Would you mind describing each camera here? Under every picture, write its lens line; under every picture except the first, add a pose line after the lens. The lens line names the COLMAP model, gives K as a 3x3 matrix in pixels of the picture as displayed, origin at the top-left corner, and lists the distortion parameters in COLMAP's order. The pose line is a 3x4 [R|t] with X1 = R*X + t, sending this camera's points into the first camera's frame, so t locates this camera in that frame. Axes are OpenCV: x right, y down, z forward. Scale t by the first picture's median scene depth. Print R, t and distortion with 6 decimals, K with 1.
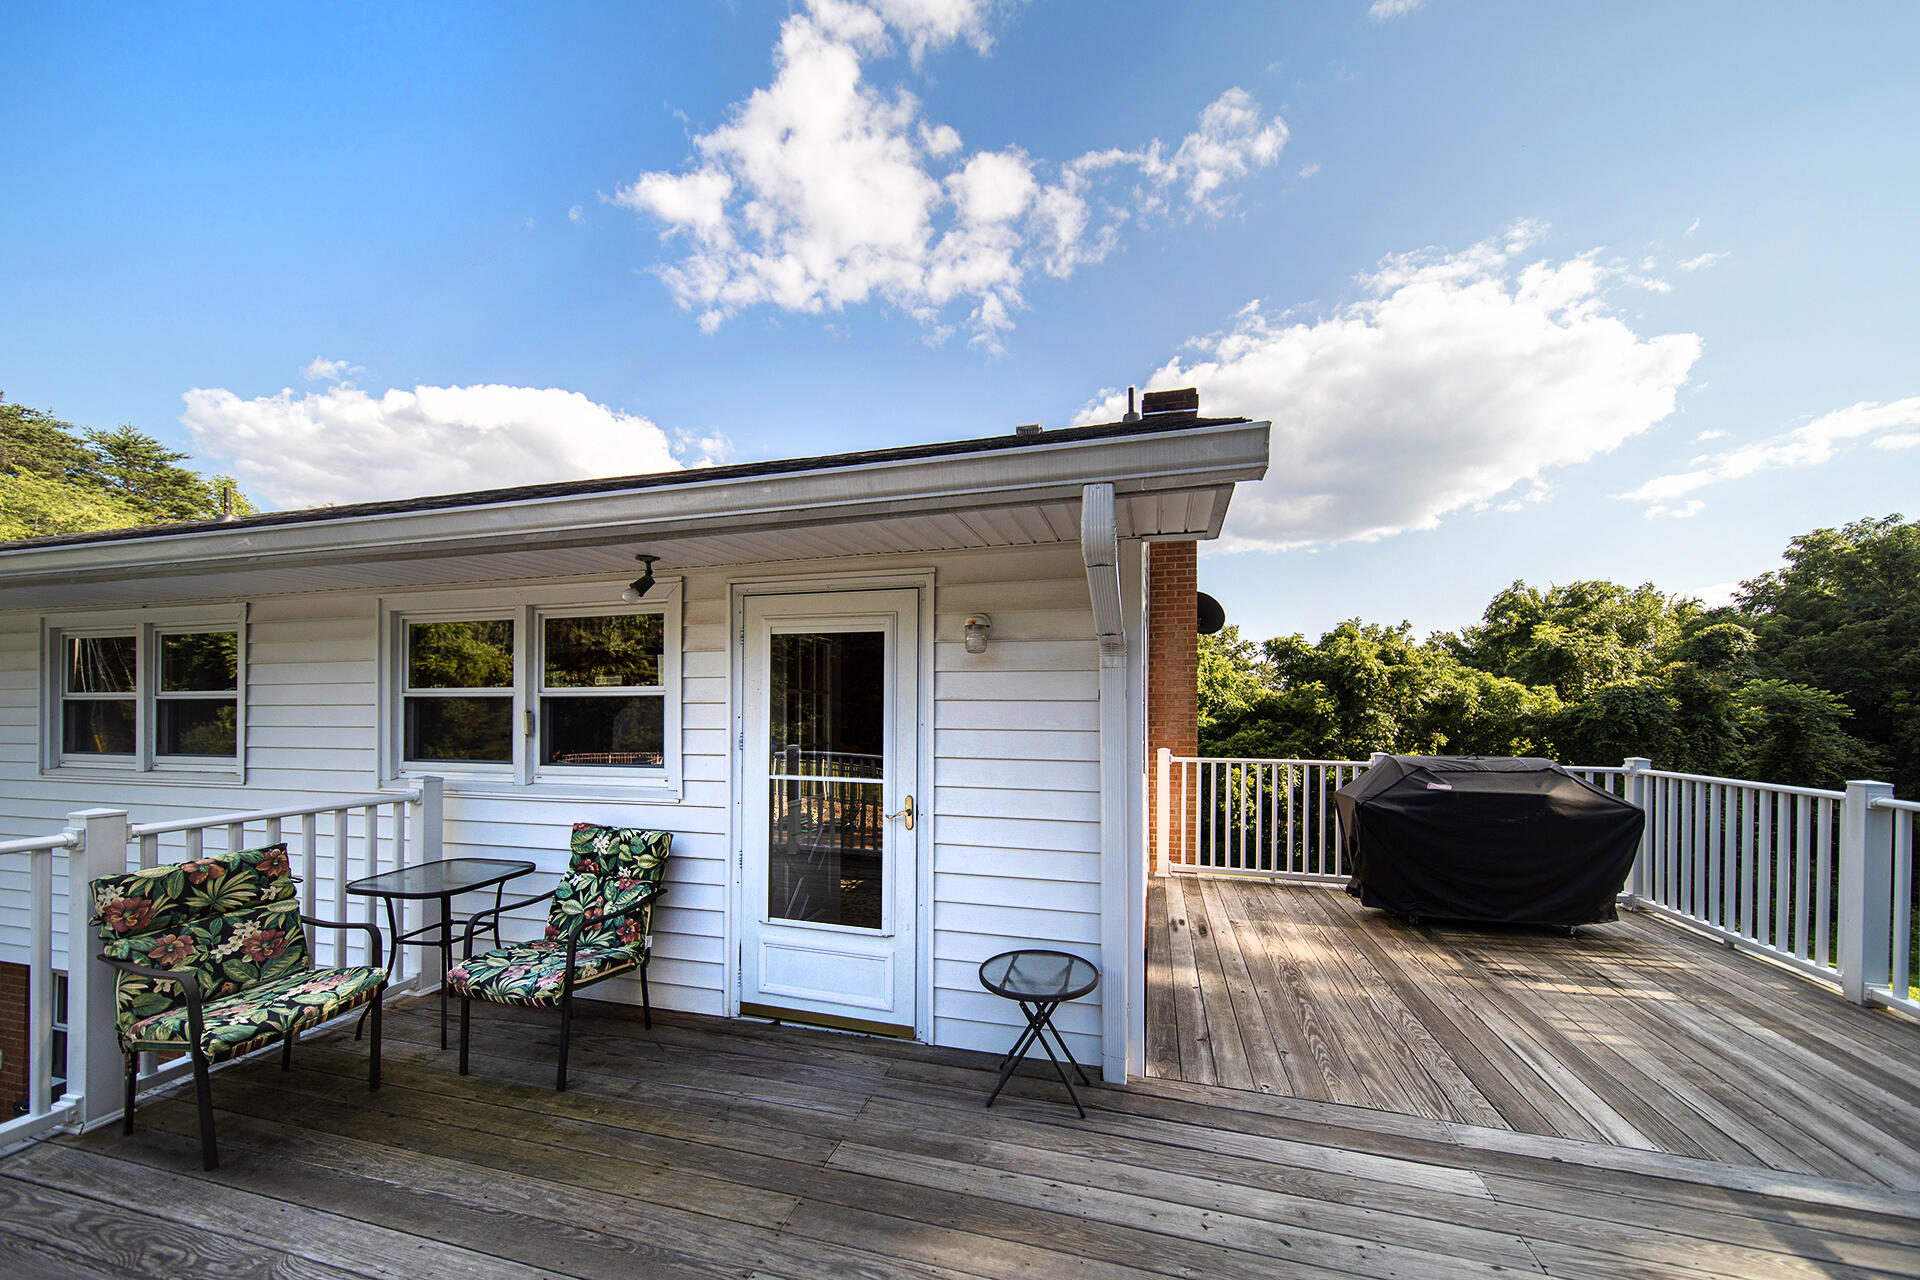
lens RADIAL K [[690.1, 0, 945.7], [0, 690.1, 689.8], [0, 0, 1]] dist [-0.000389, 0.002834]
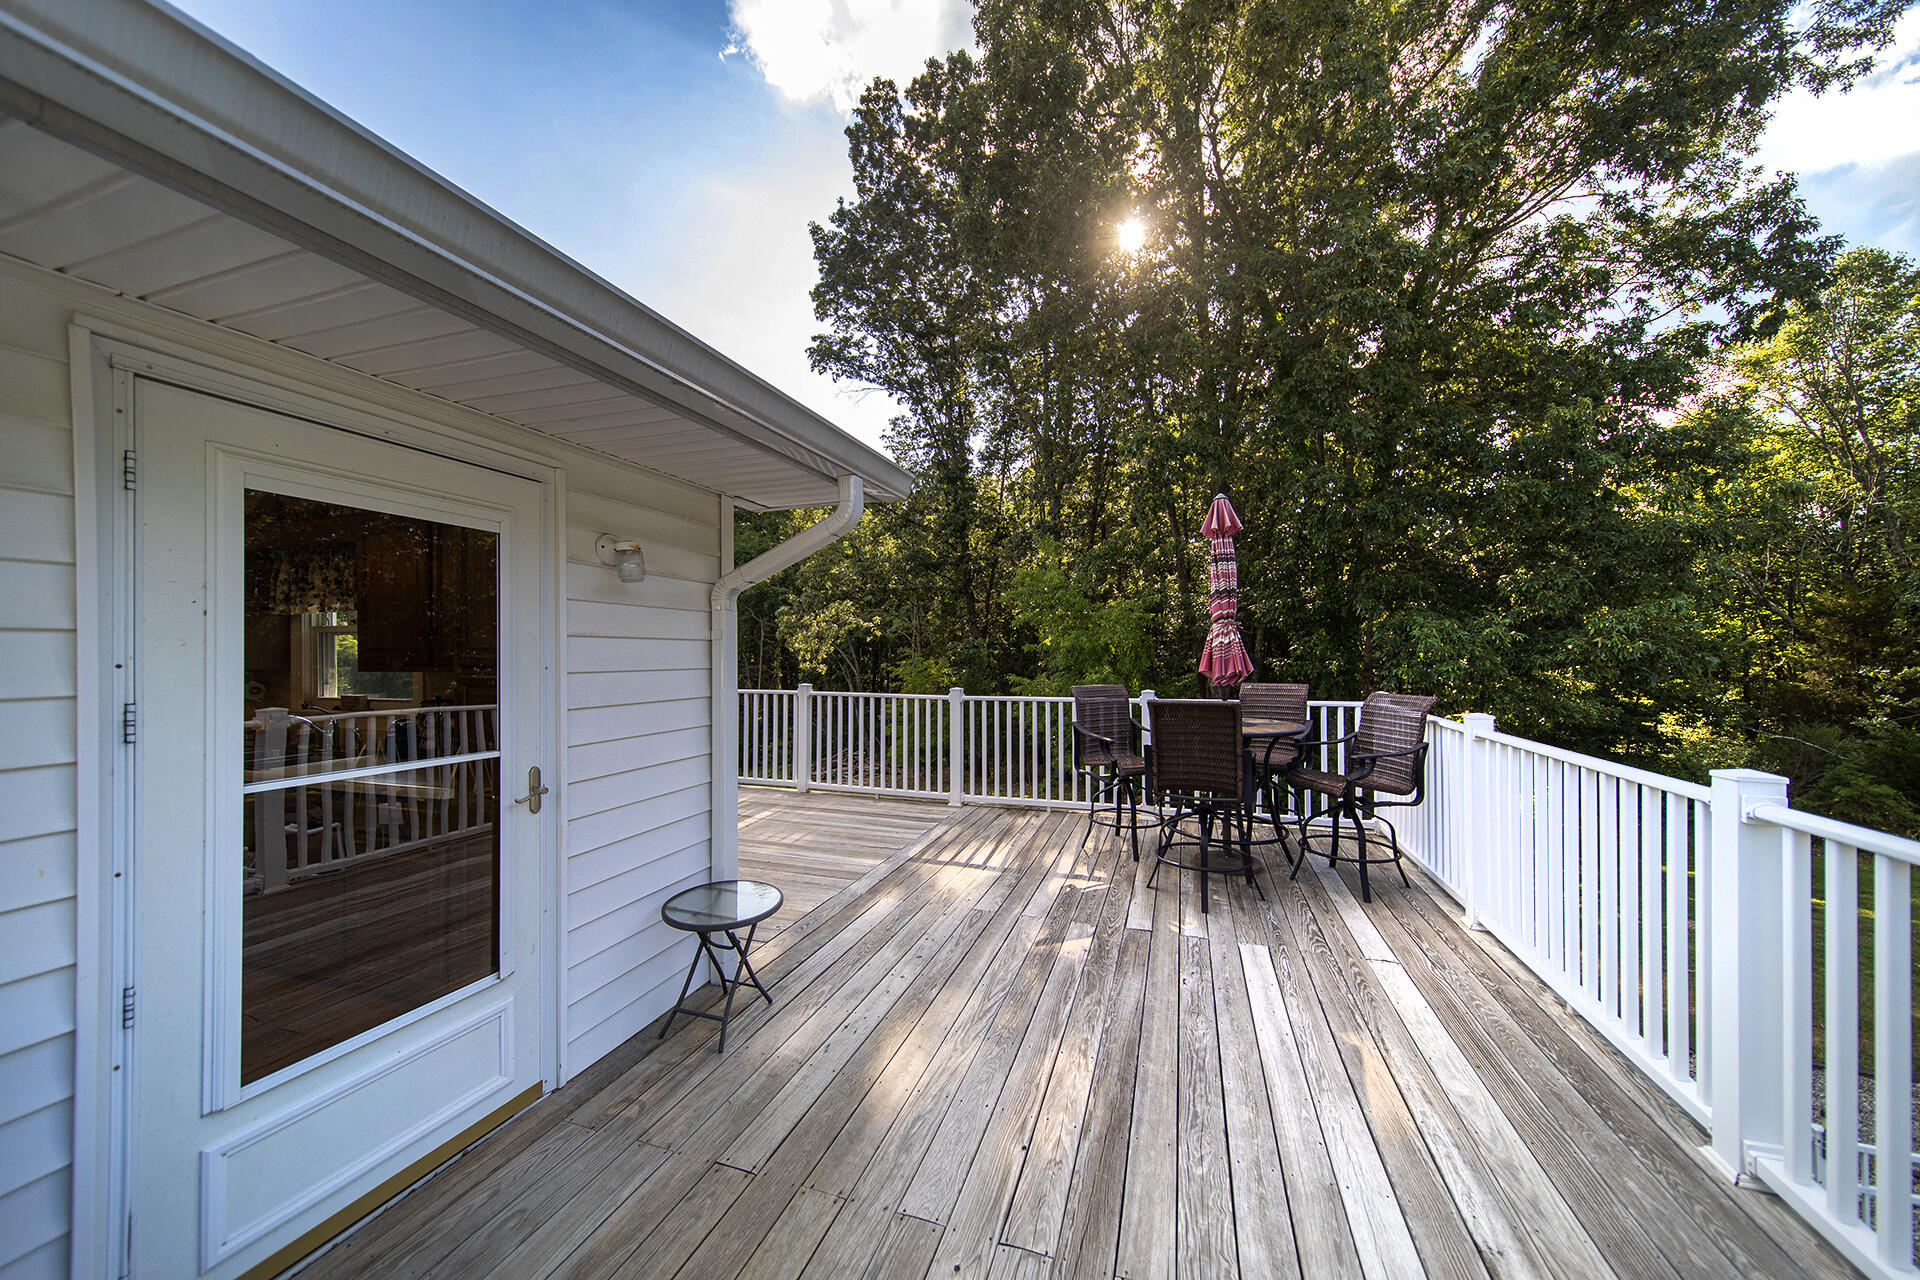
lens RADIAL K [[675.2, 0, 965.5], [0, 675.2, 642.8], [0, 0, 1]] dist [-0.000156, -0.000021]
pose [[0.028575, 0.010388, 0.999538, -0.088686], [-0.028928, 0.999536, -0.009561, 0.002005], [-0.999173, -0.028641, 0.028862, 0.063318]]
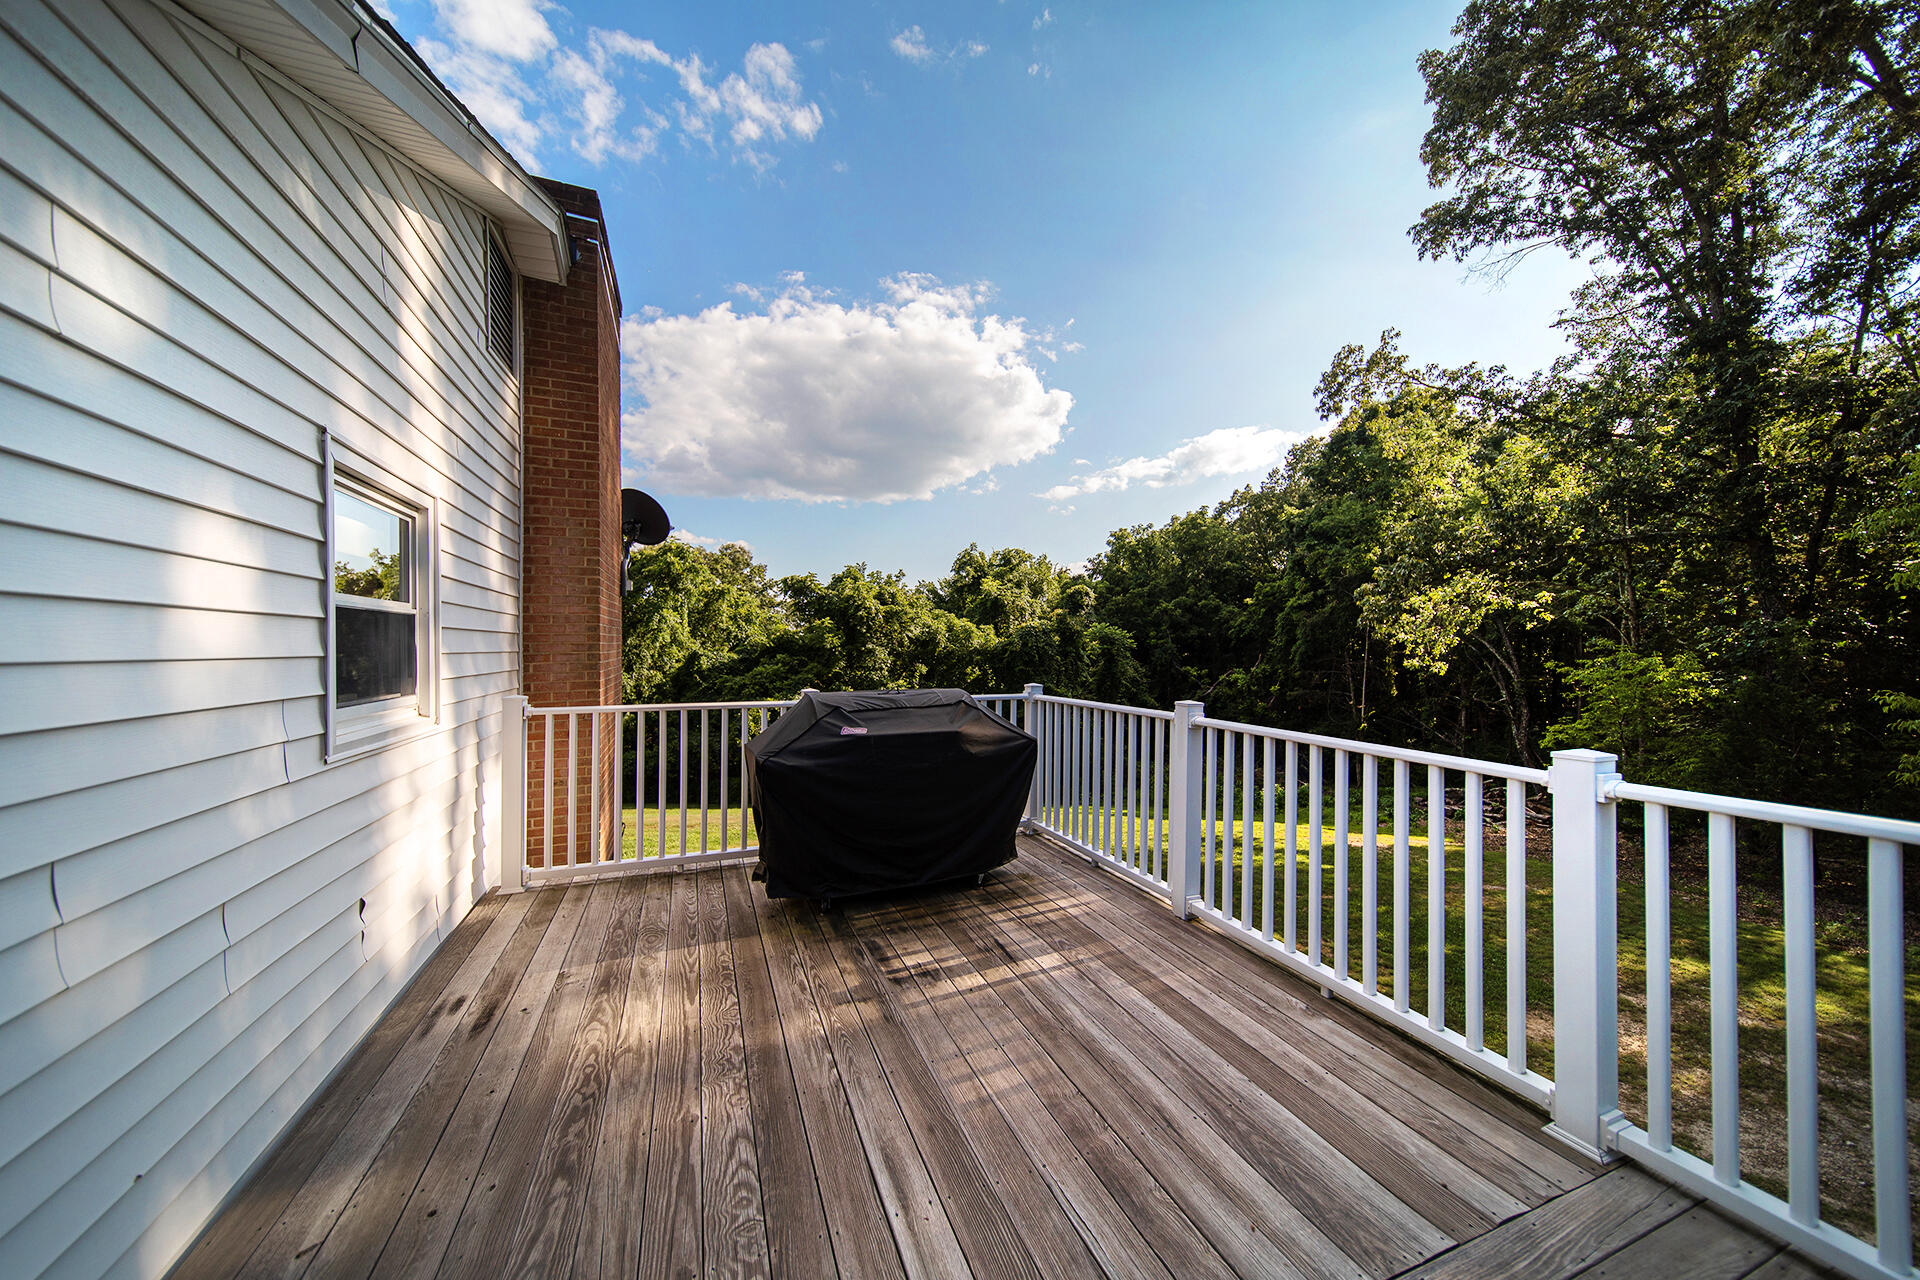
lens RADIAL K [[667.4, 0, 960.9], [0, 667.4, 648.9], [0, 0, 1]] dist [0.007495, -0.000018]
pose [[0.783638, -0.005915, 0.621189, 0.059294], [-0.014443, 0.999511, 0.027736, 0.004320], [-0.621049, -0.030707, 0.783170, 0.058674]]
